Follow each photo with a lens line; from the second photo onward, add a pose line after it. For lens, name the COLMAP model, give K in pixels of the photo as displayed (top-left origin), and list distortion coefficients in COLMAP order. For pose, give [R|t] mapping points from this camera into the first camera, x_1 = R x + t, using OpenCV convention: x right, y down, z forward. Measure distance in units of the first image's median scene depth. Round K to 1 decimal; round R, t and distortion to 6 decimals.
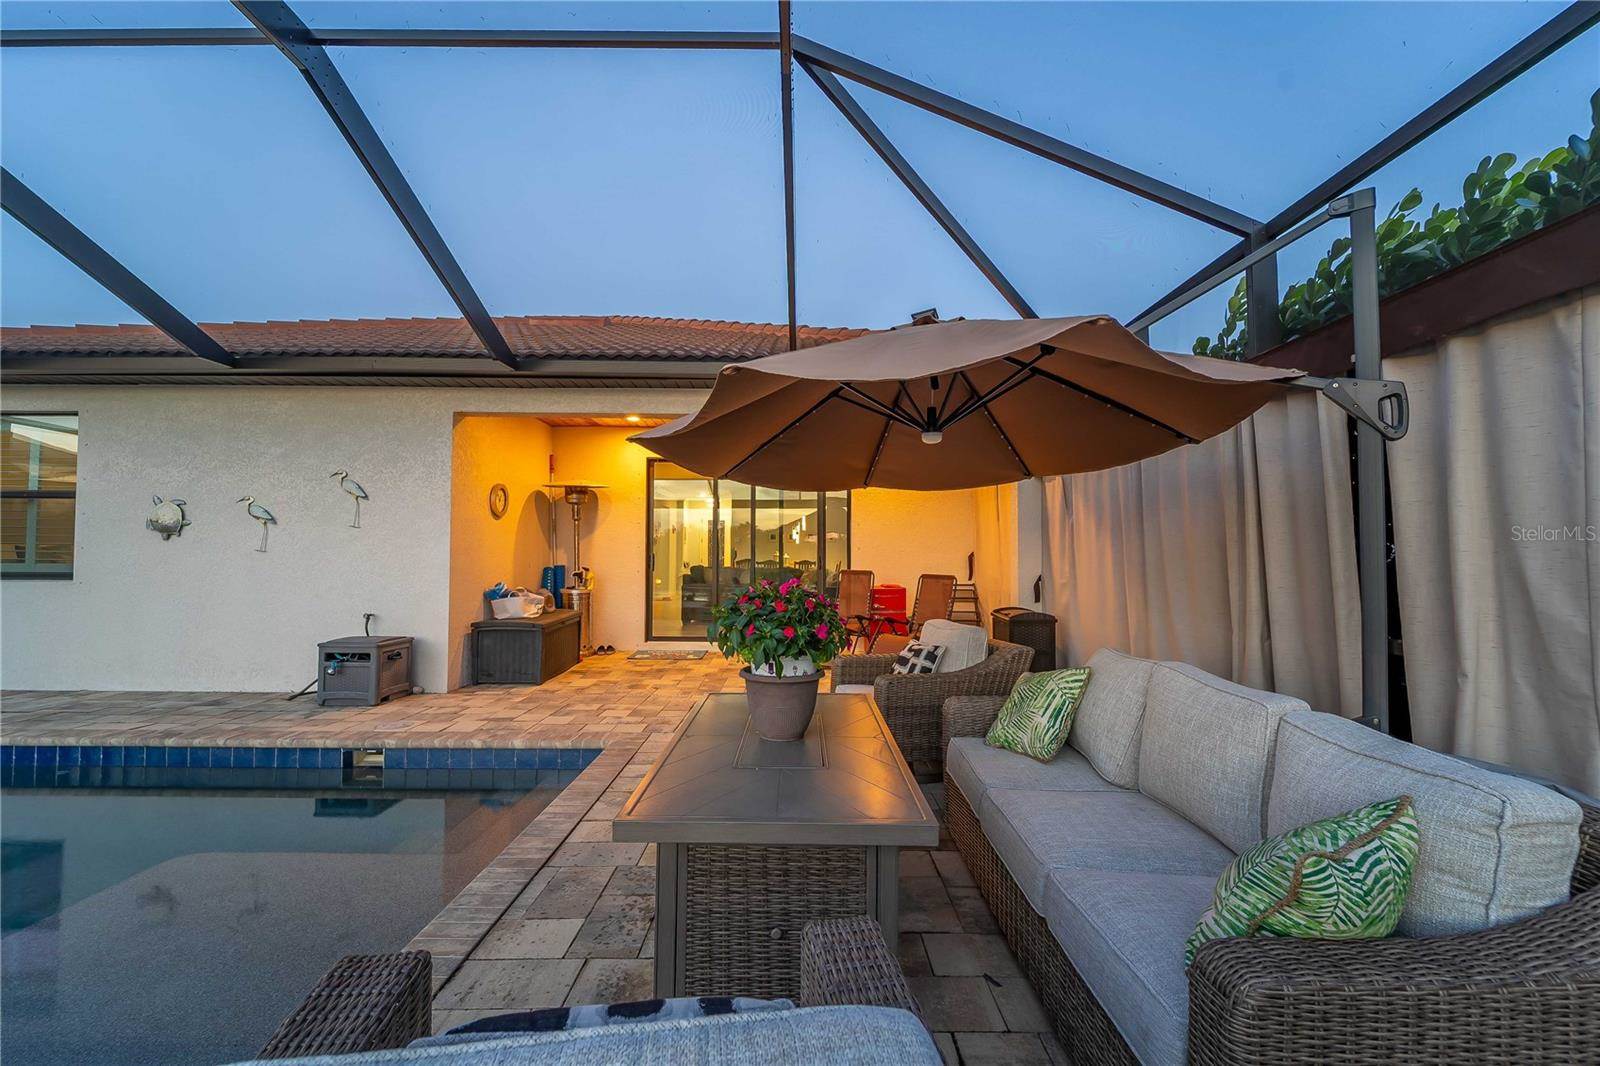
lens RADIAL K [[643.4, 0, 803.6], [0, 643.4, 538.9], [0, 0, 1]] dist [-0.002691, -0.000685]
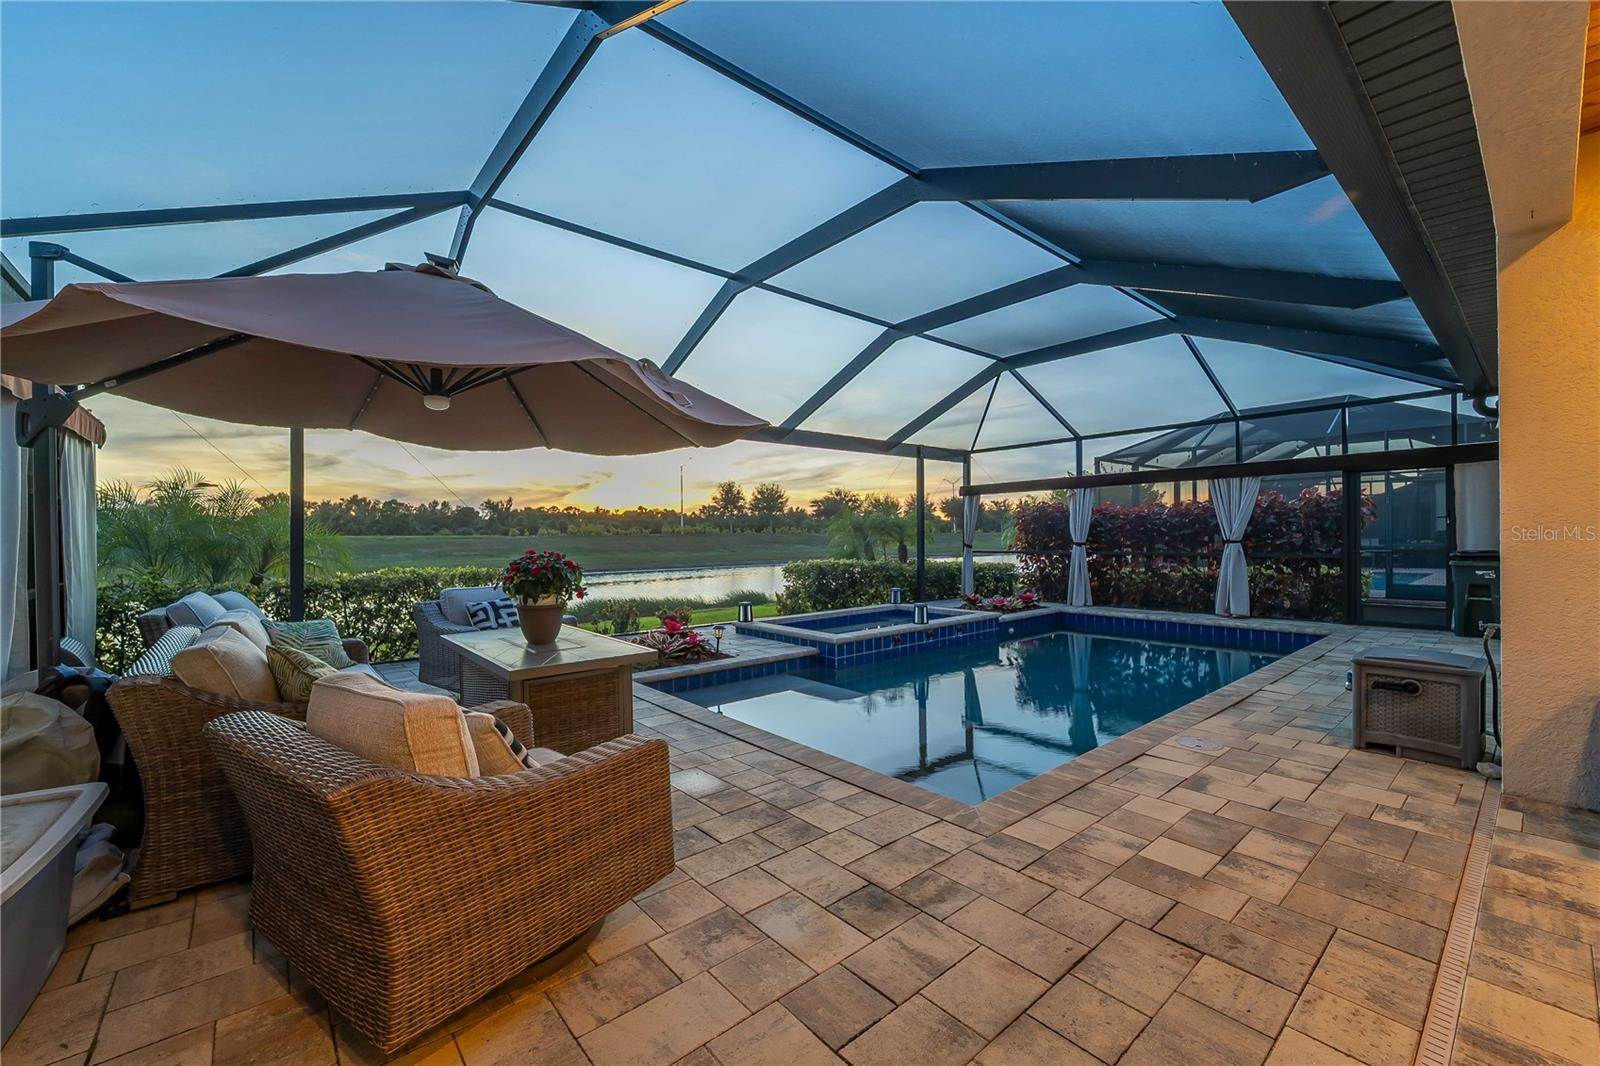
lens RADIAL K [[643.4, 0, 803.6], [0, 643.4, 538.9], [0, 0, 1]] dist [-0.002691, -0.000685]
pose [[-0.762945, 0.006498, -0.646431, 0.212521], [0.030391, 0.999204, -0.025826, 0.032455], [0.645749, -0.039349, -0.762535, 1.062304]]
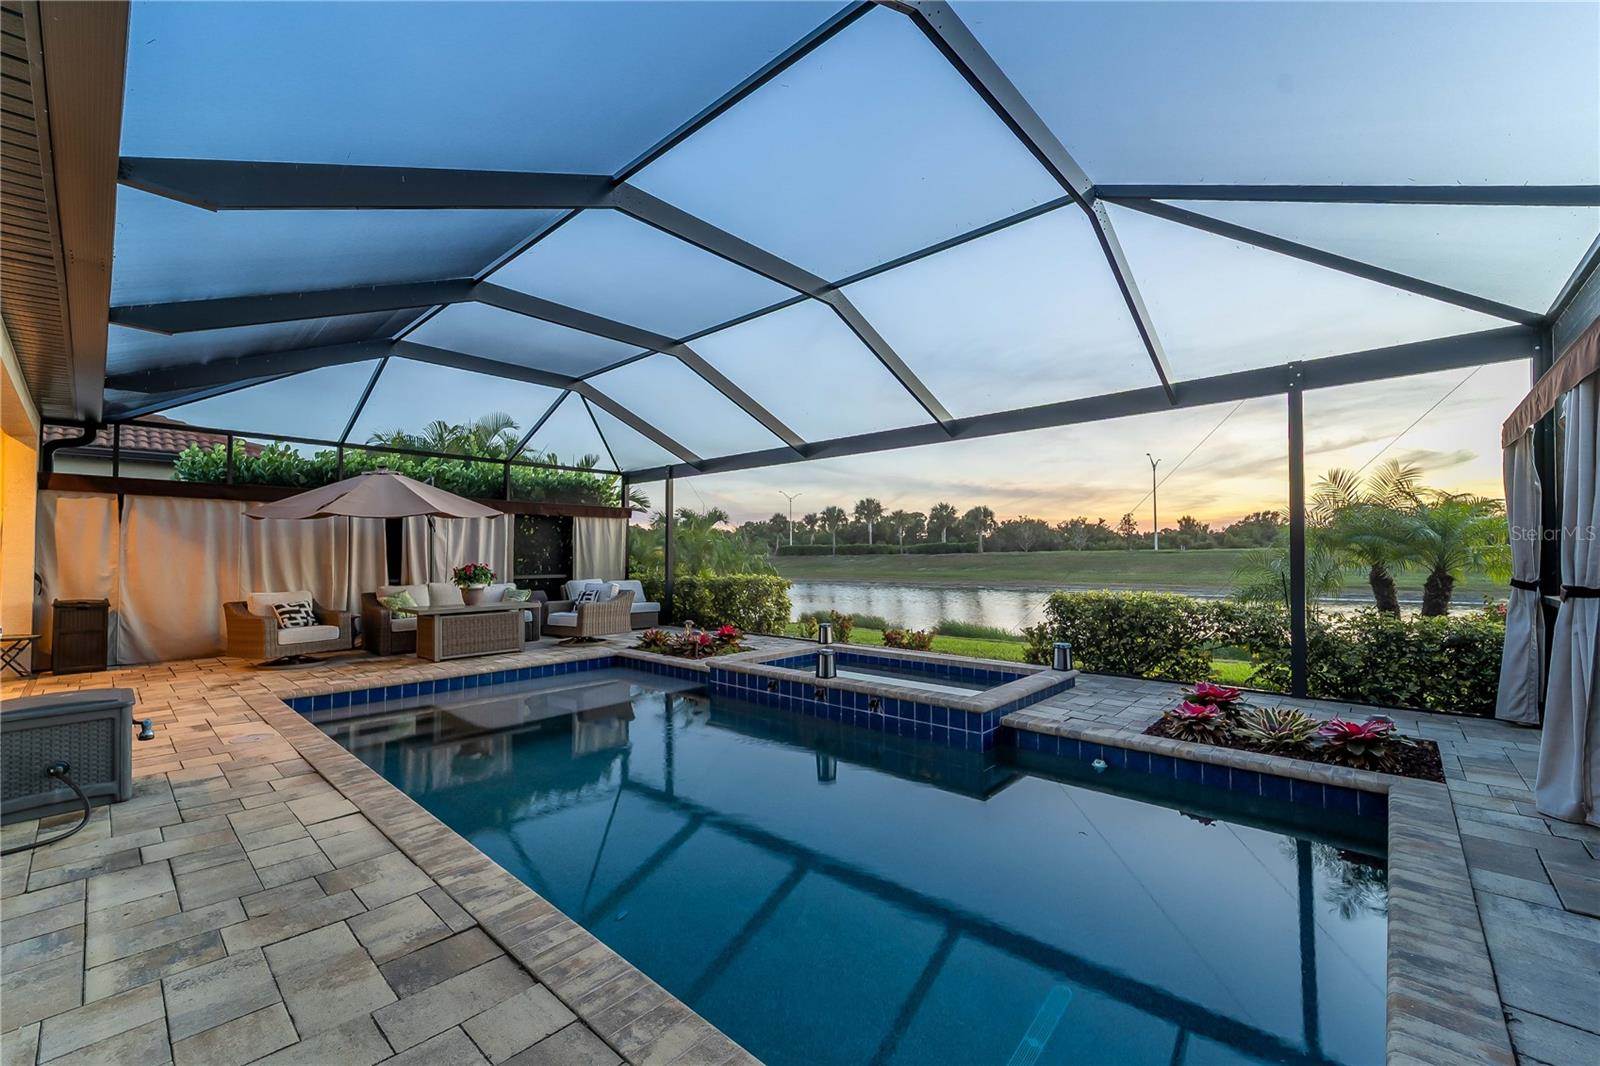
lens RADIAL K [[649.9, 0, 795.7], [0, 649.9, 535.0], [0, 0, 1]] dist [-0.001347, -0.000003]
pose [[-0.733182, 0.022348, 0.679665, -1.563840], [-0.021217, 0.998221, -0.055711, 0.021236], [-0.679701, -0.055267, -0.731404, 0.952781]]
